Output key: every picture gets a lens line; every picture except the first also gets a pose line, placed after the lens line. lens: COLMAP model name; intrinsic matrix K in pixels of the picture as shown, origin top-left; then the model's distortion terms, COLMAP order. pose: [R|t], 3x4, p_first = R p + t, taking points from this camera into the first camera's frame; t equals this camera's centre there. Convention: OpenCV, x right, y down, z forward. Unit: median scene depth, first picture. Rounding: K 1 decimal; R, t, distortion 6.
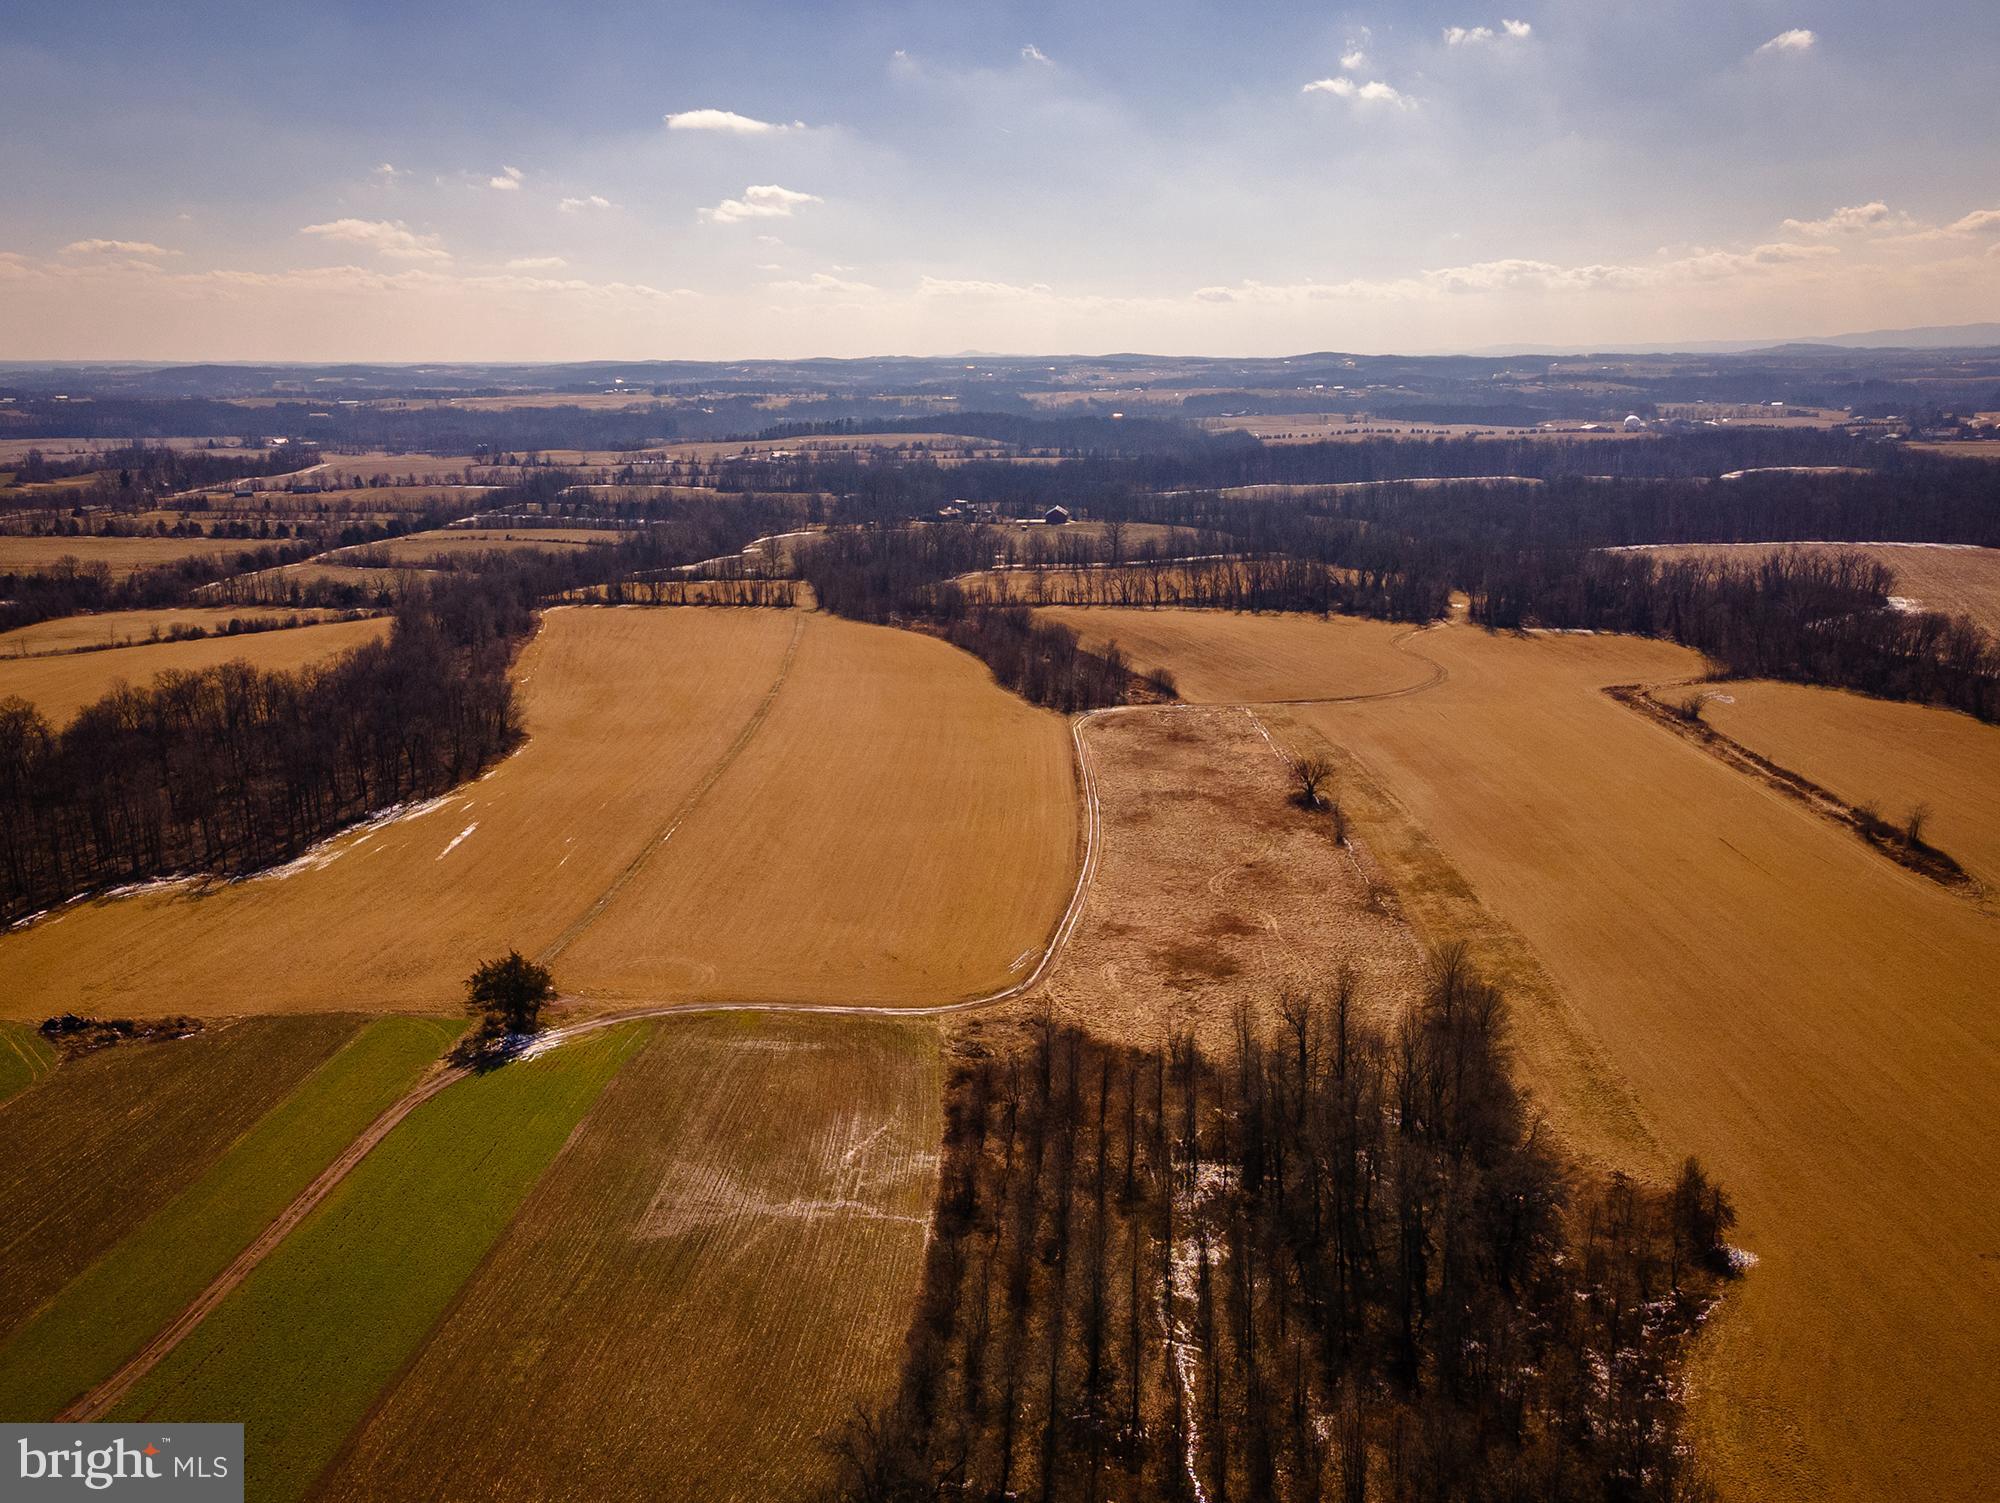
lens RADIAL K [[1766.6, 0, 998.6], [0, 1766.6, 878.7], [0, 0, 1]] dist [0.000383, 0.093837]
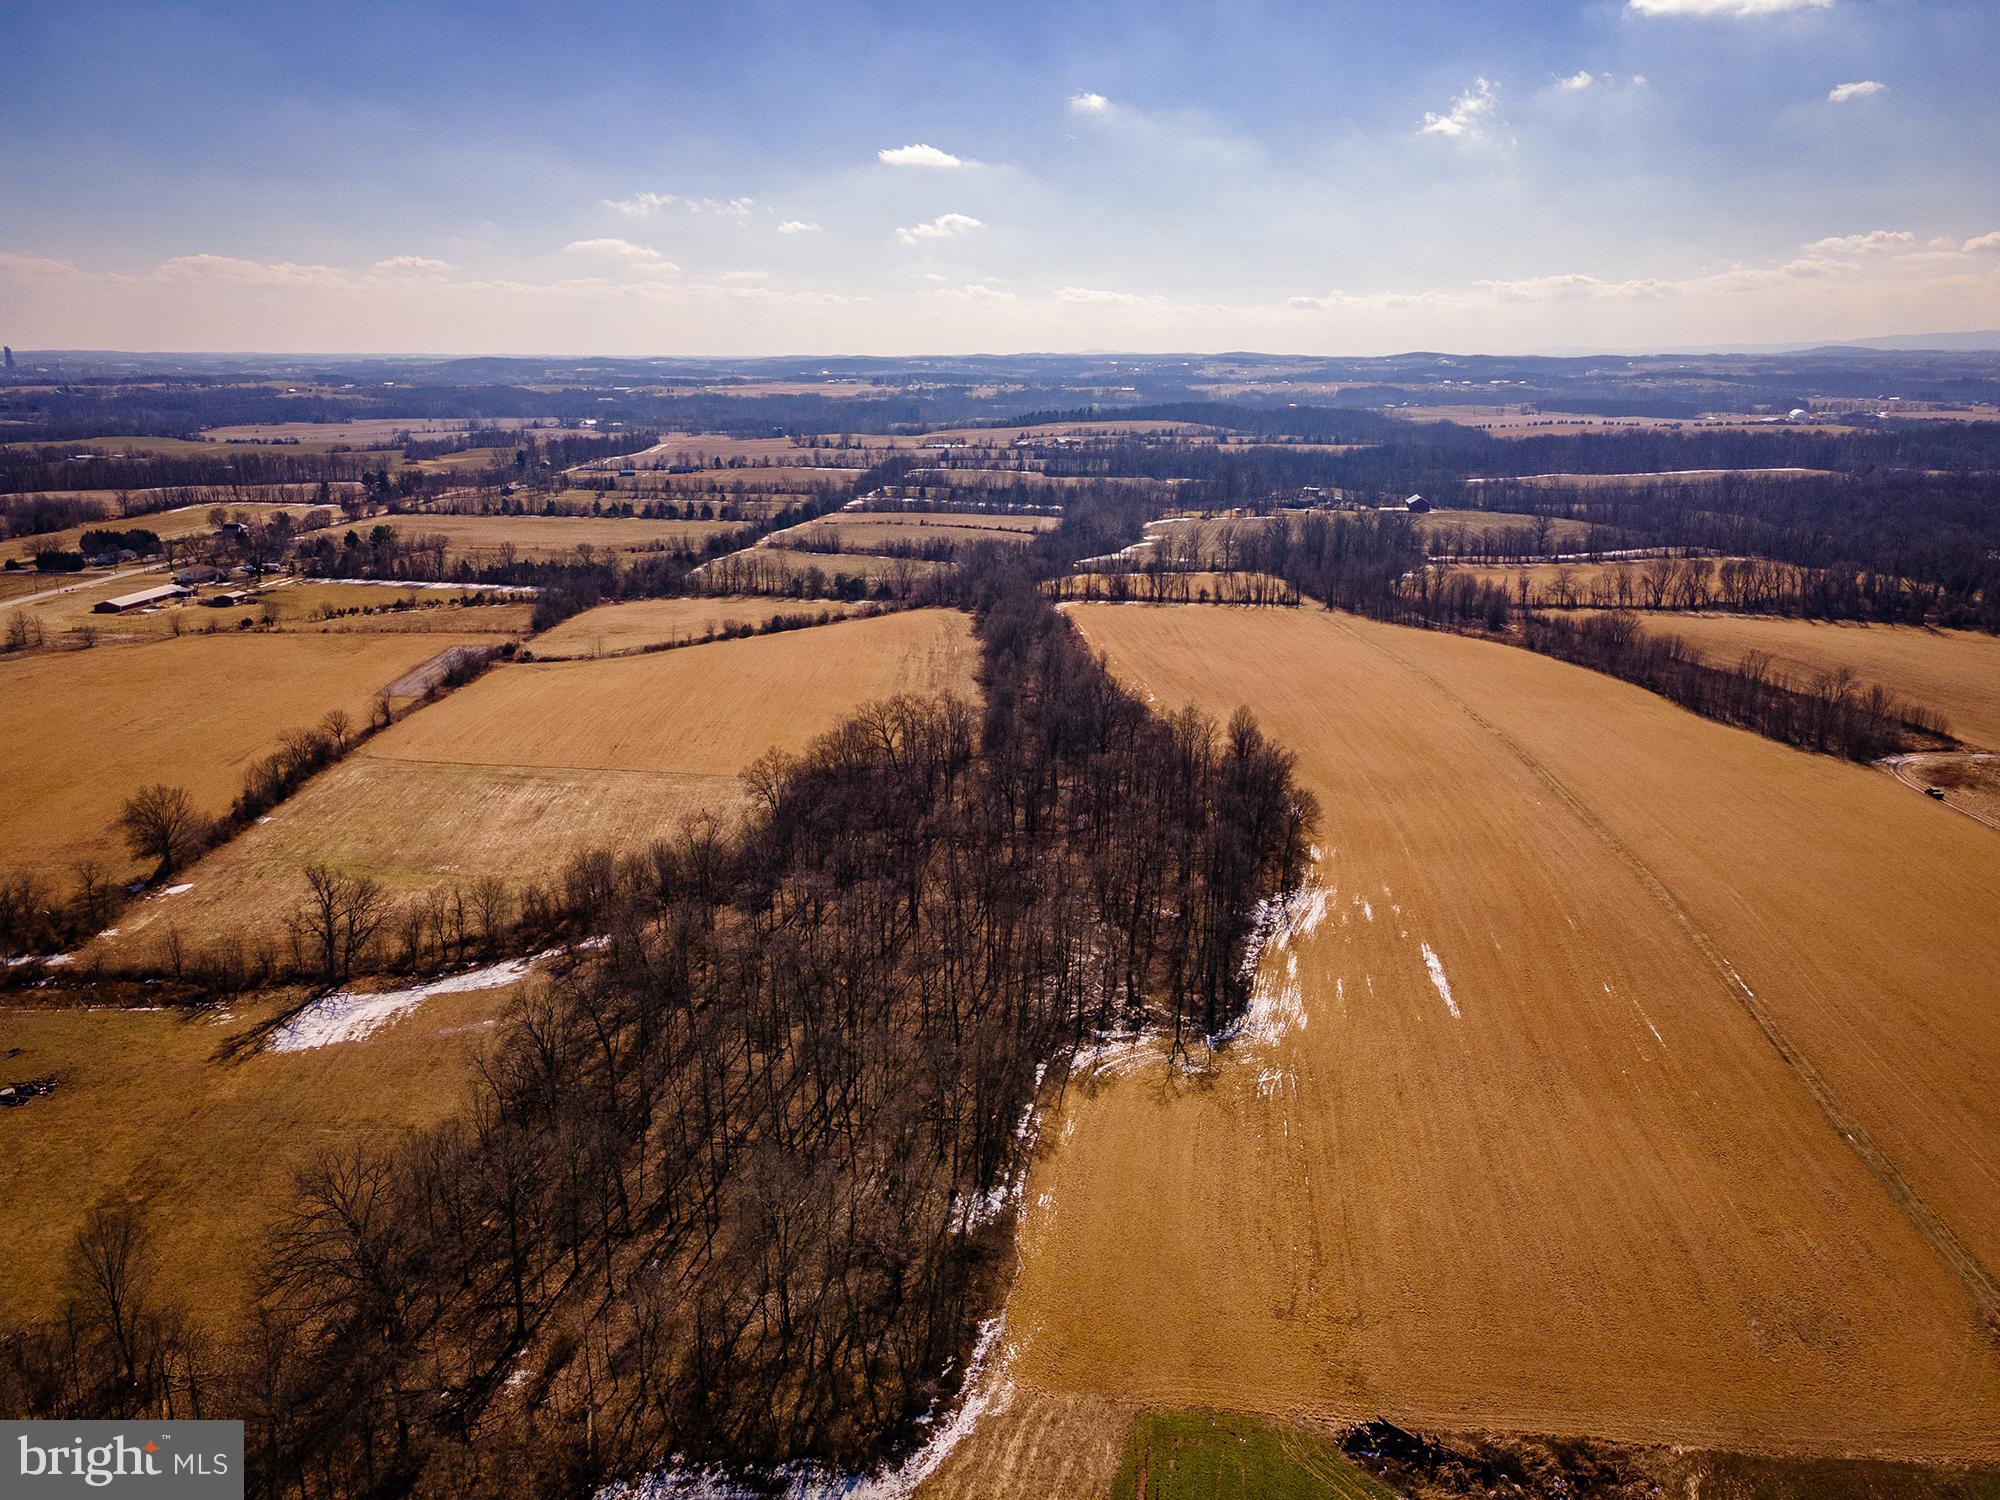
lens RADIAL K [[1434.8, 0, 997.0], [0, 1434.8, 786.3], [0, 0, 1]] dist [0.019576, 0.041731]
pose [[0.998118, 0.024996, -0.055995, -0.427766], [-0.024719, 0.999679, 0.005637, -0.095573], [0.056118, -0.004242, 0.998415, 0.336579]]
